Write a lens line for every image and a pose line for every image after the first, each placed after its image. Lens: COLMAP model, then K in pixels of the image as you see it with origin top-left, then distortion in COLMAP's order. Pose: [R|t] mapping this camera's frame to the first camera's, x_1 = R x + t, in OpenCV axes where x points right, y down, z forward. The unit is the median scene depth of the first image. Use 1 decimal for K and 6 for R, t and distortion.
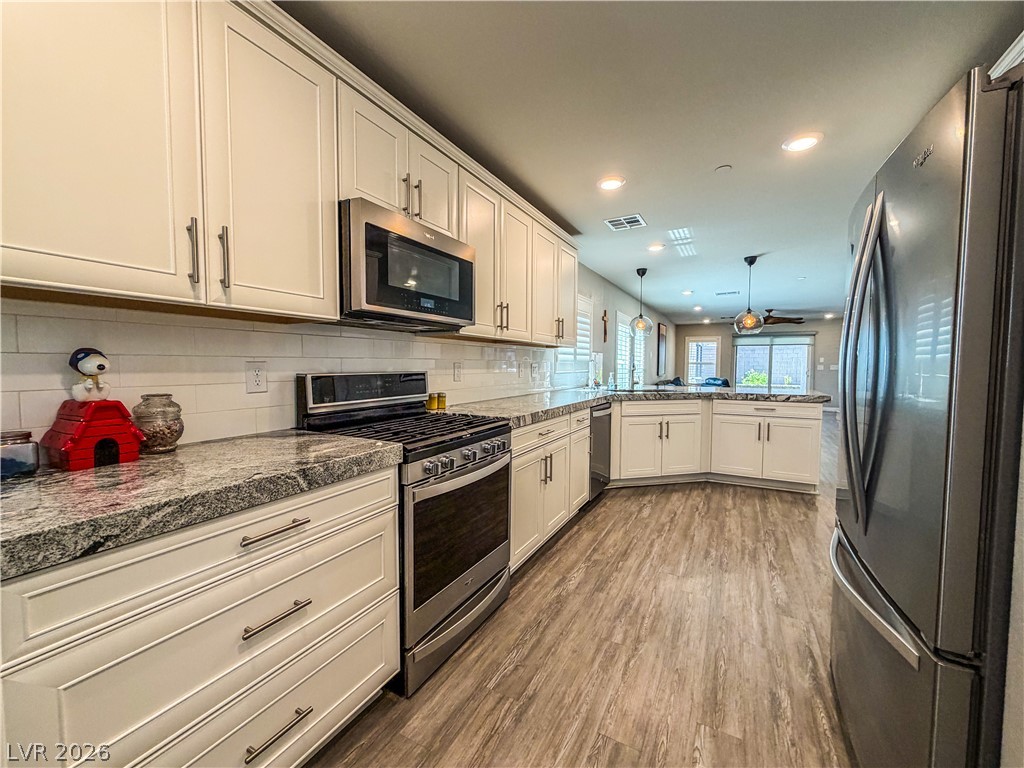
lens RADIAL K [[413.4, 0, 512.0], [0, 413.4, 384.0], [0, 0, 1]] dist [0.001583, 0.000119]
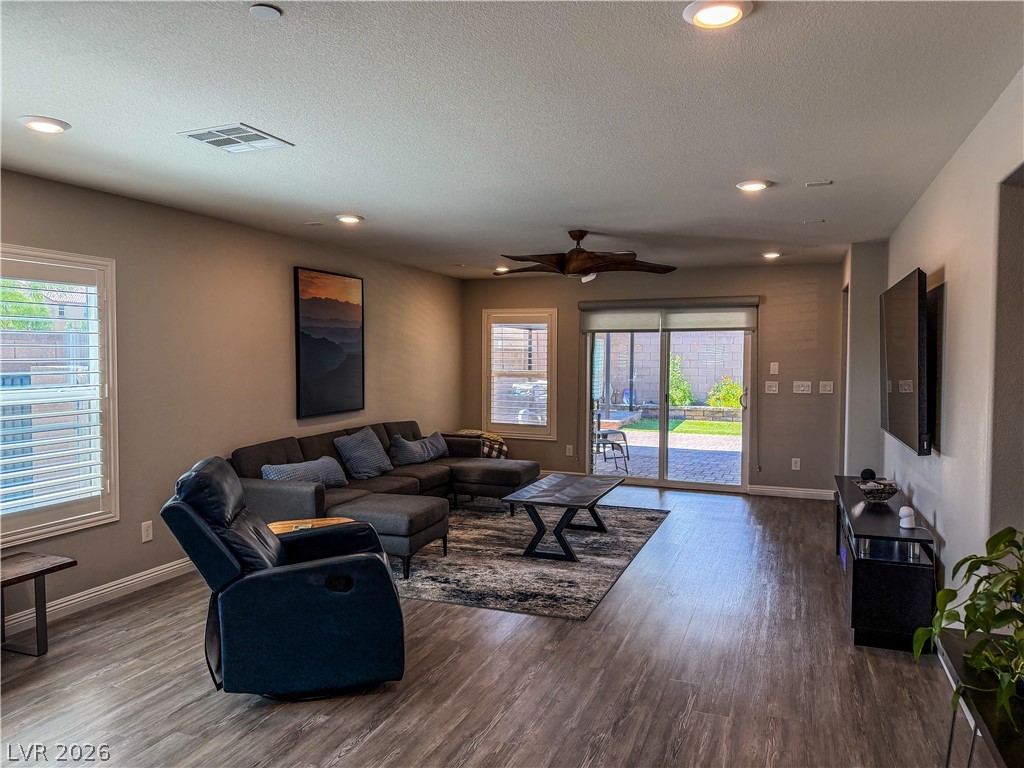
lens RADIAL K [[717.5, 0, 512.8], [0, 717.5, 386.0], [0, 0, 1]] dist [0.112601, -0.131049]
pose [[0.991426, -0.010707, 0.130231, 1.175035], [0.011827, 0.999899, -0.007828, -0.109603], [-0.130134, 0.009301, 0.991453, 0.974950]]
